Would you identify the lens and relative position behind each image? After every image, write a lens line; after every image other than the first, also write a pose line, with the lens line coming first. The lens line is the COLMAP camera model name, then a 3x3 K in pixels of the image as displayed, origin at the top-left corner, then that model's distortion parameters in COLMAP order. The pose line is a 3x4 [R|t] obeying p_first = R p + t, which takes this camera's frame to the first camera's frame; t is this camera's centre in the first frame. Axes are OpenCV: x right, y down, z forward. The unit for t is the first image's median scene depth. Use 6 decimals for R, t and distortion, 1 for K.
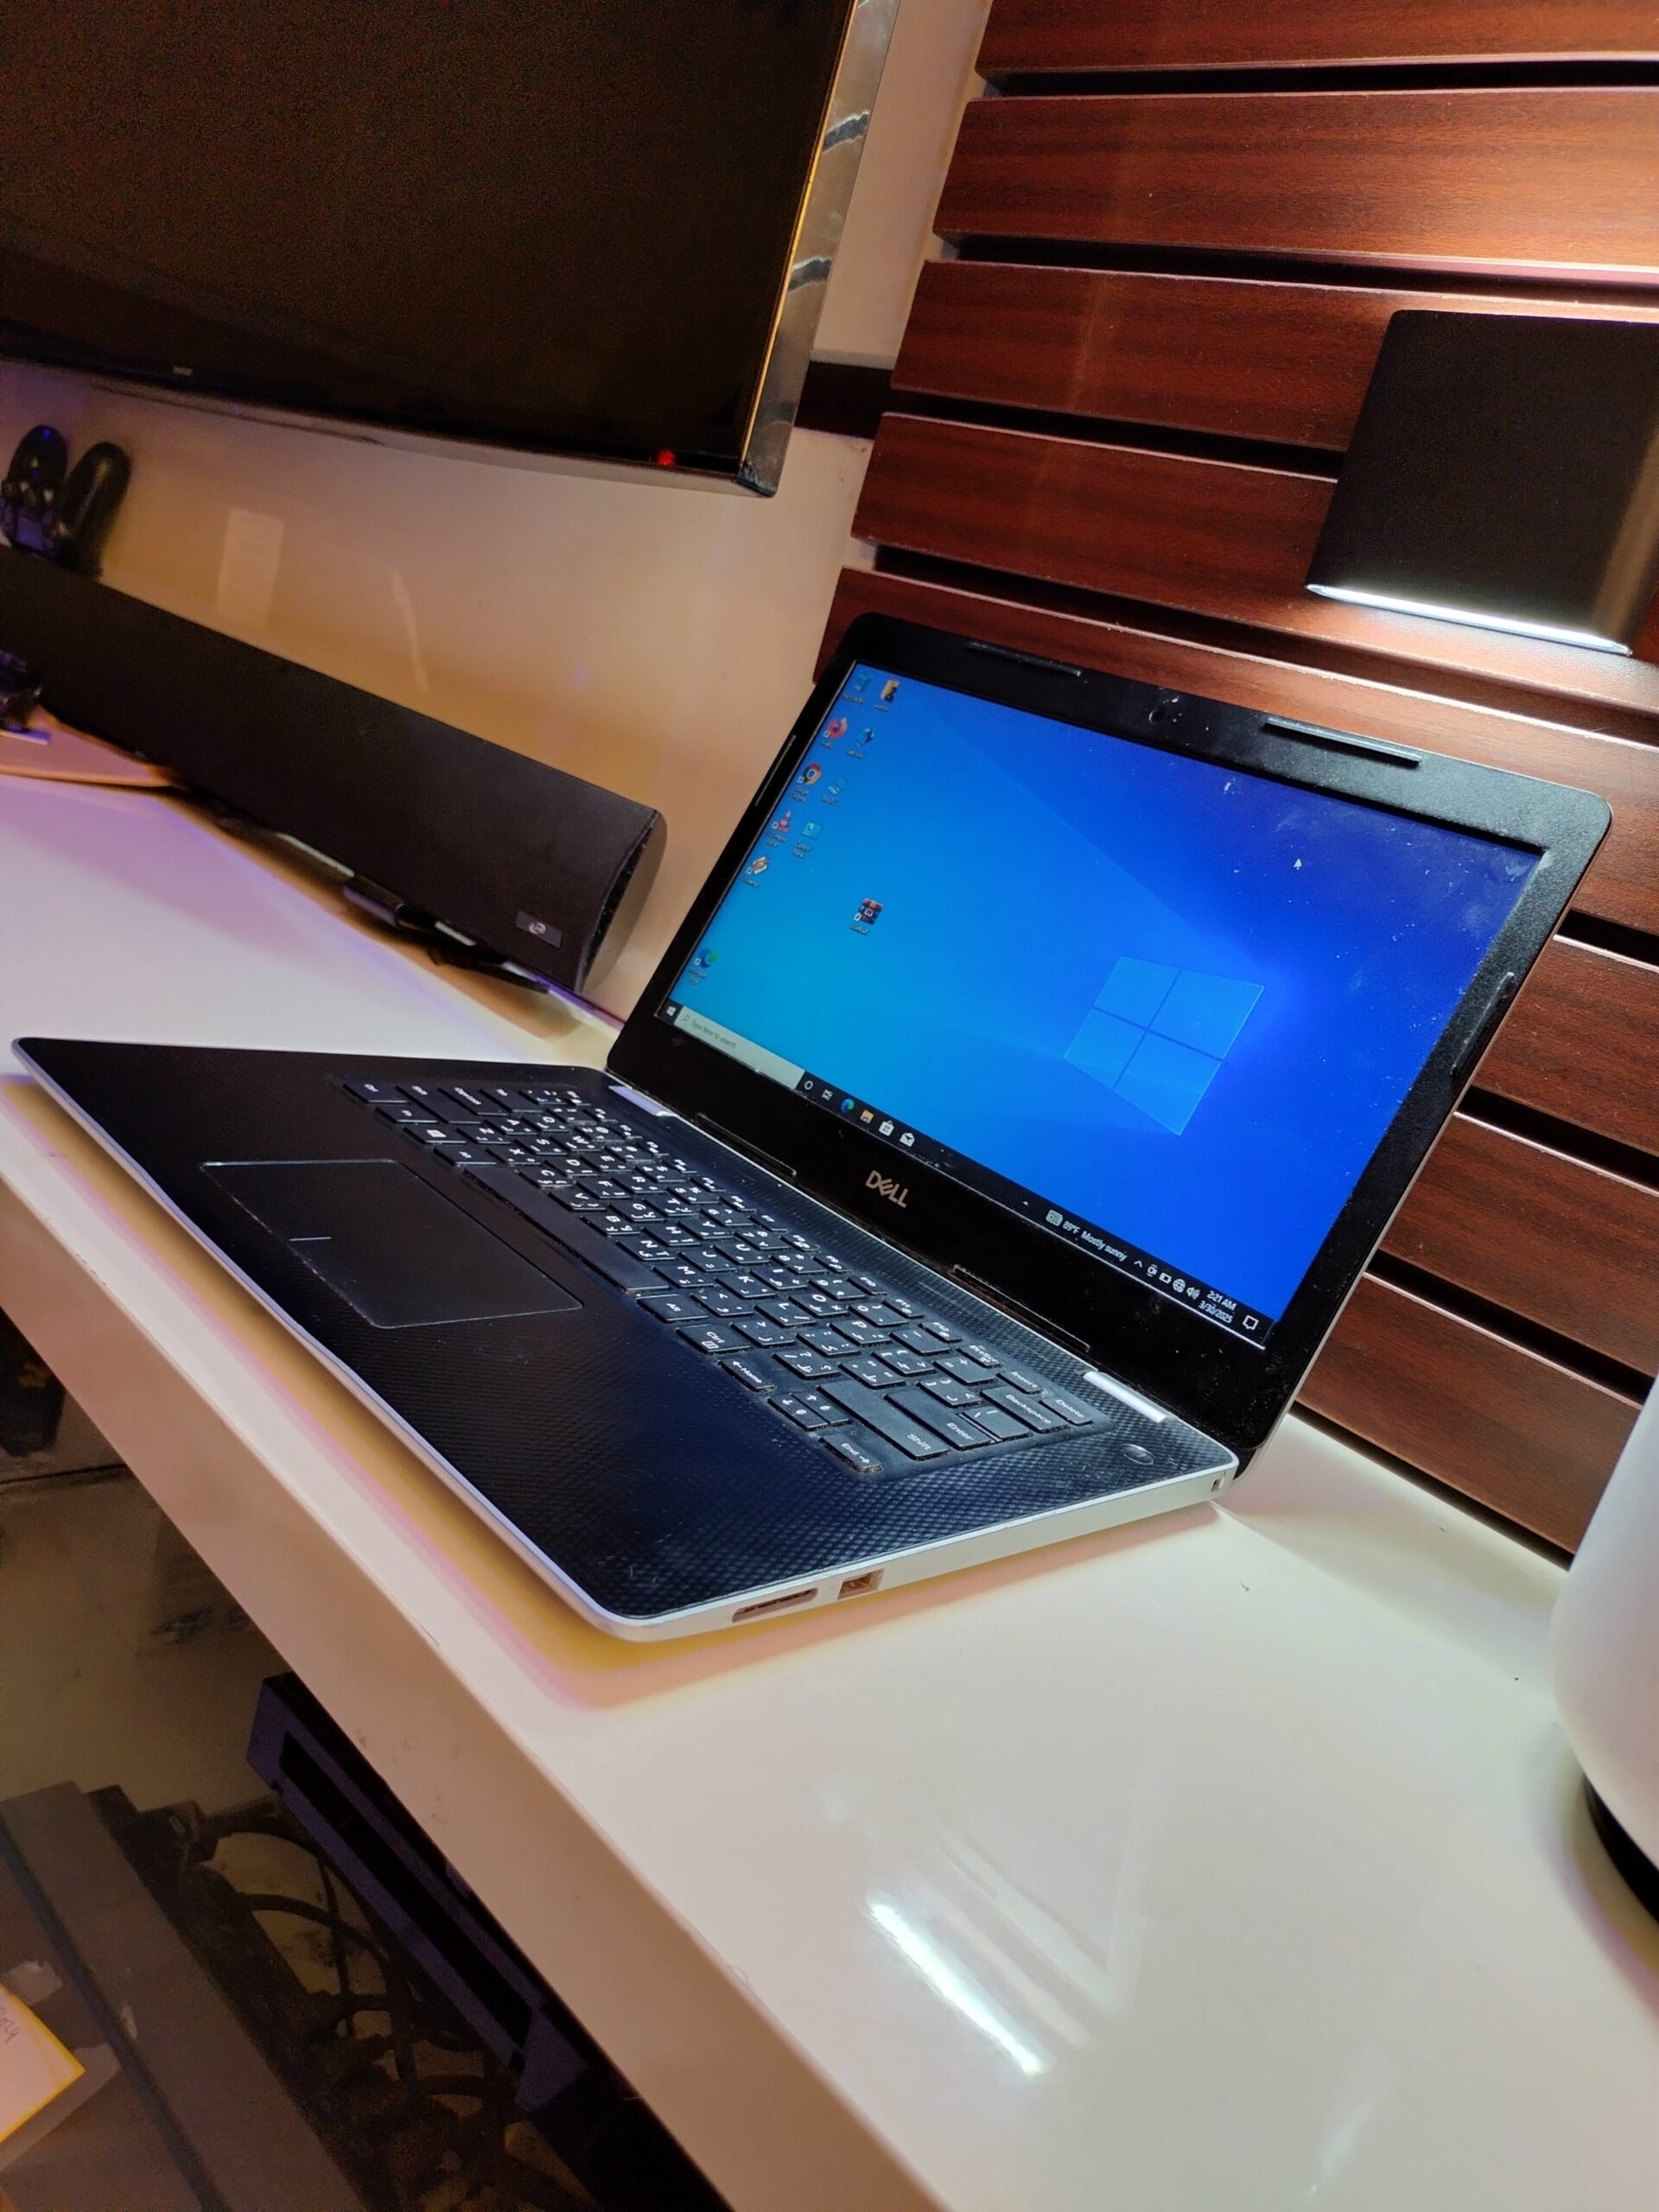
lens RADIAL K [[1721.5, 0, 829.5], [0, 1721.5, 1106.0], [0, 0, 1]] dist [-0.002982, -0.004990]
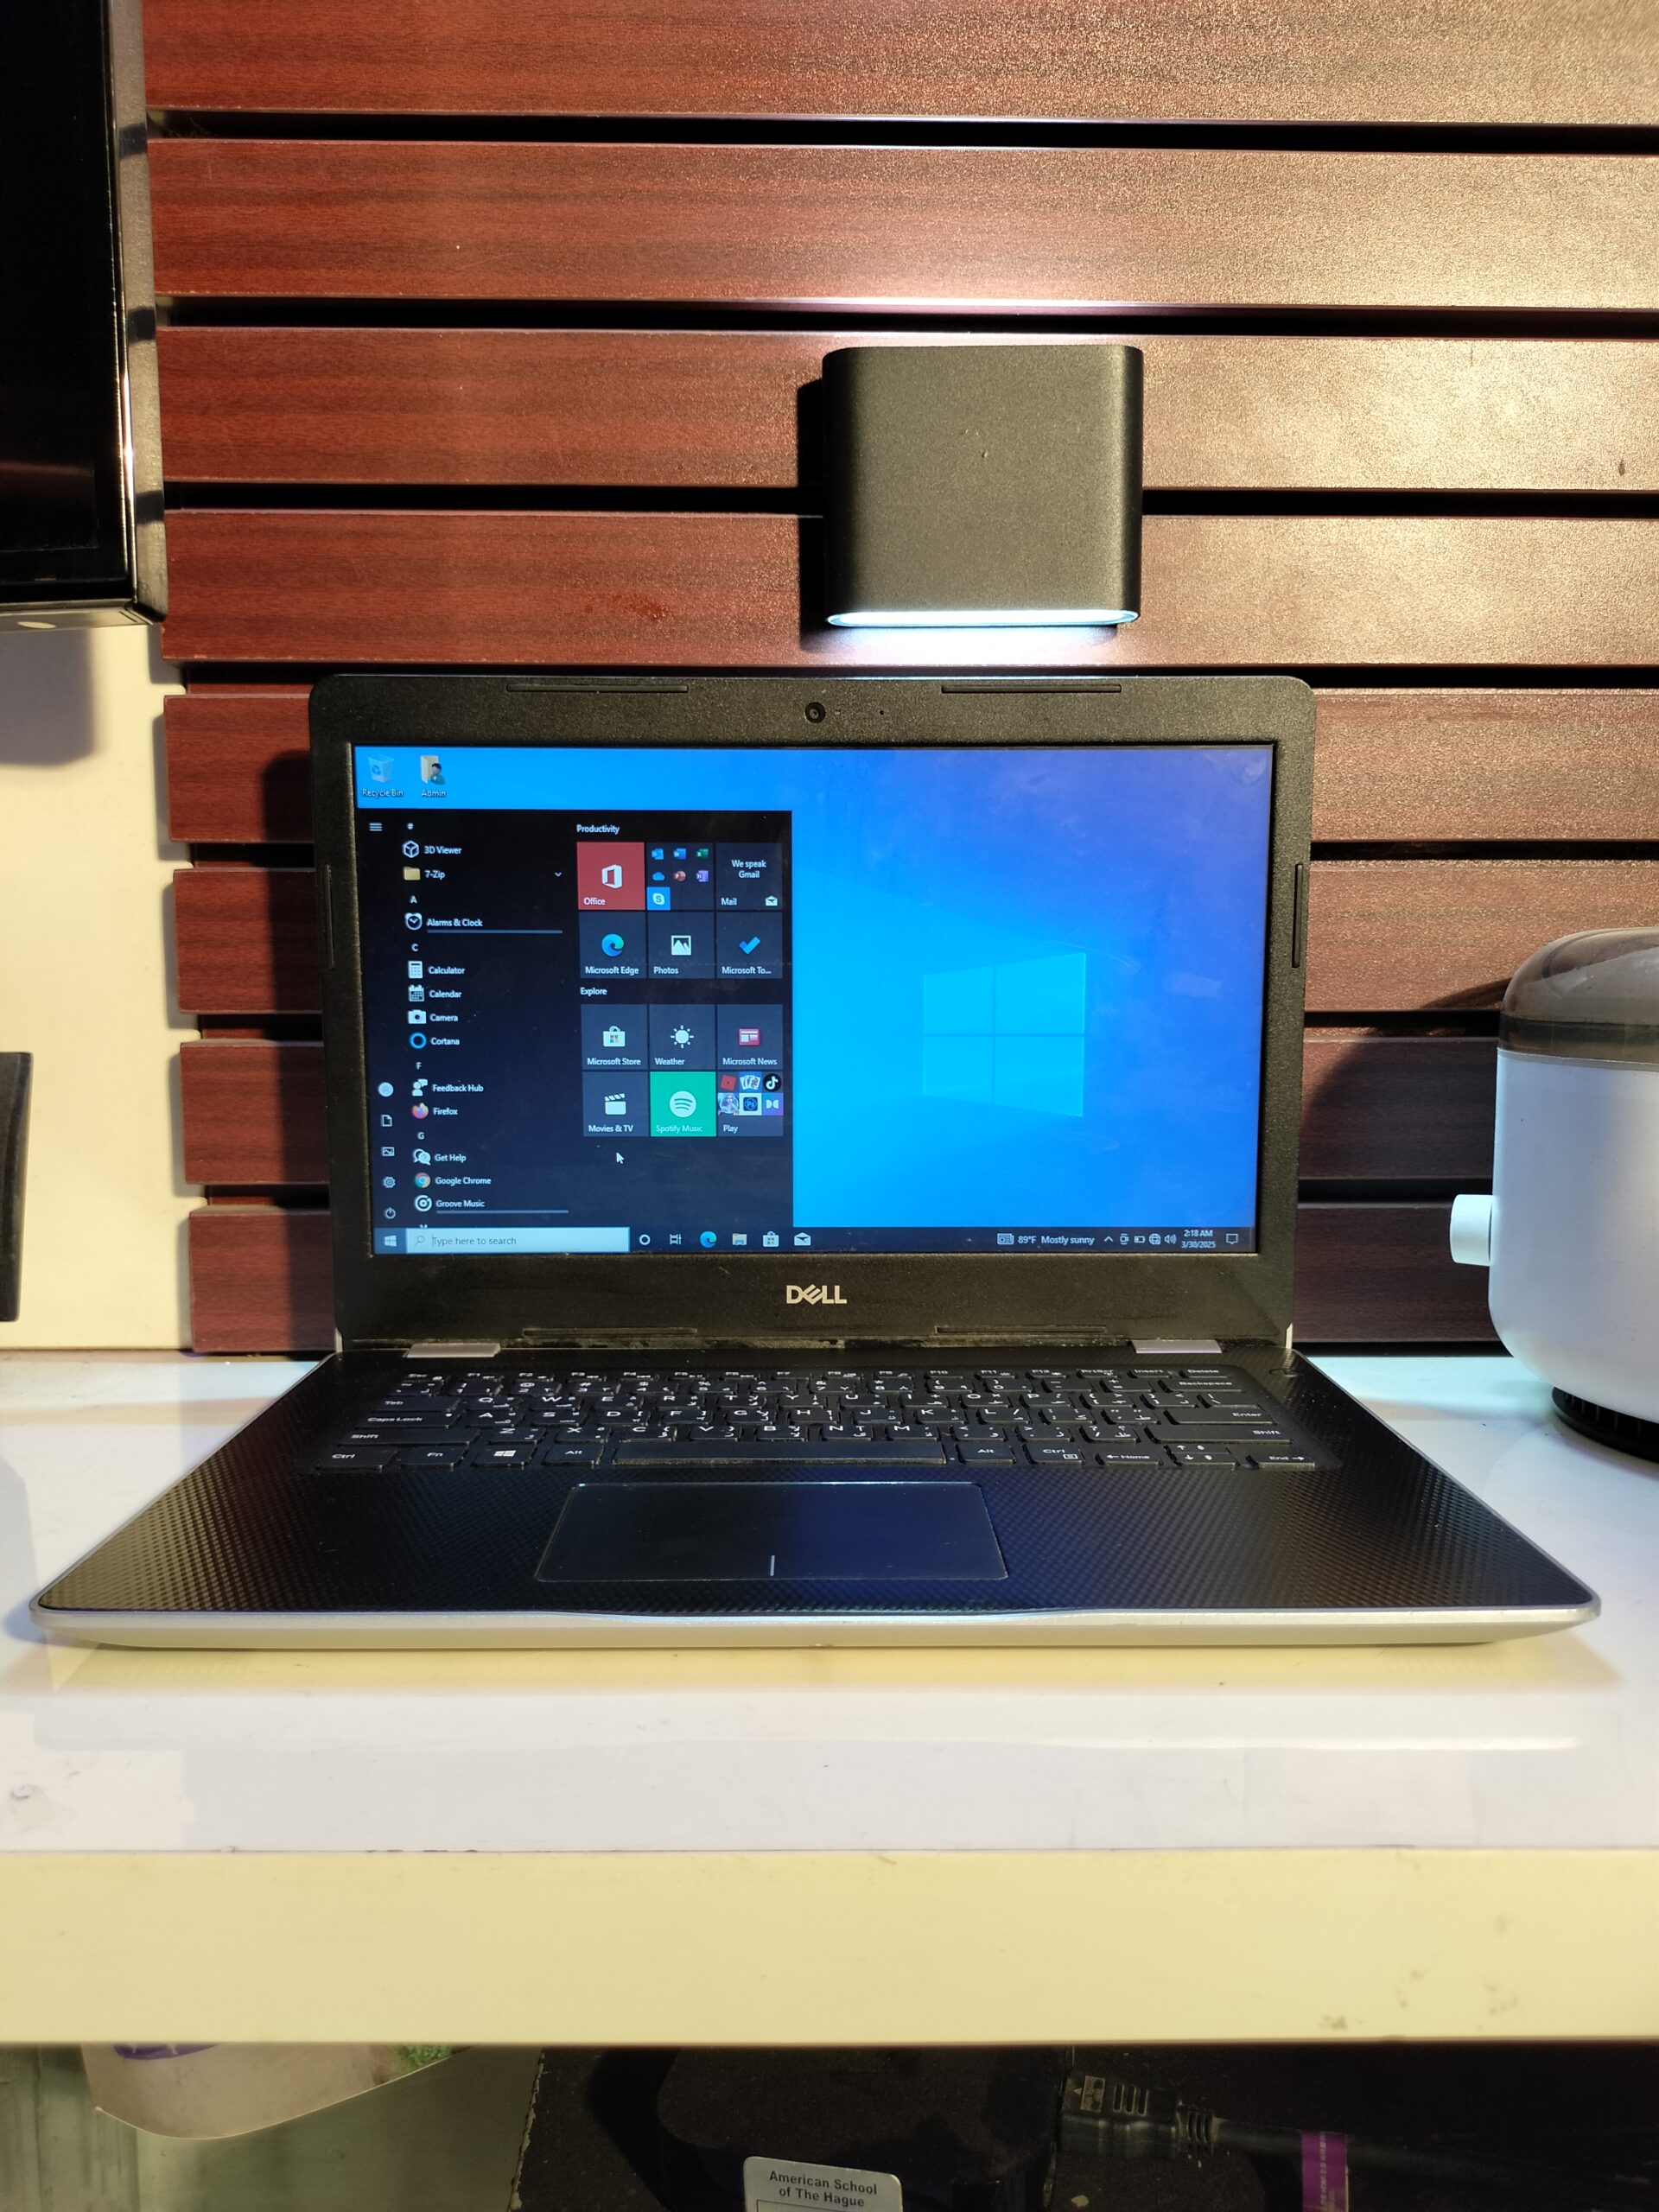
lens RADIAL K [[1778.7, 0, 829.5], [0, 1778.7, 1106.0], [0, 0, 1]] dist [-0.000099, -0.012222]
pose [[0.658060, -0.350878, 0.666215, -0.582673], [0.363490, 0.922897, 0.127026, -0.171126], [-0.659418, 0.158572, 0.734862, 0.264617]]
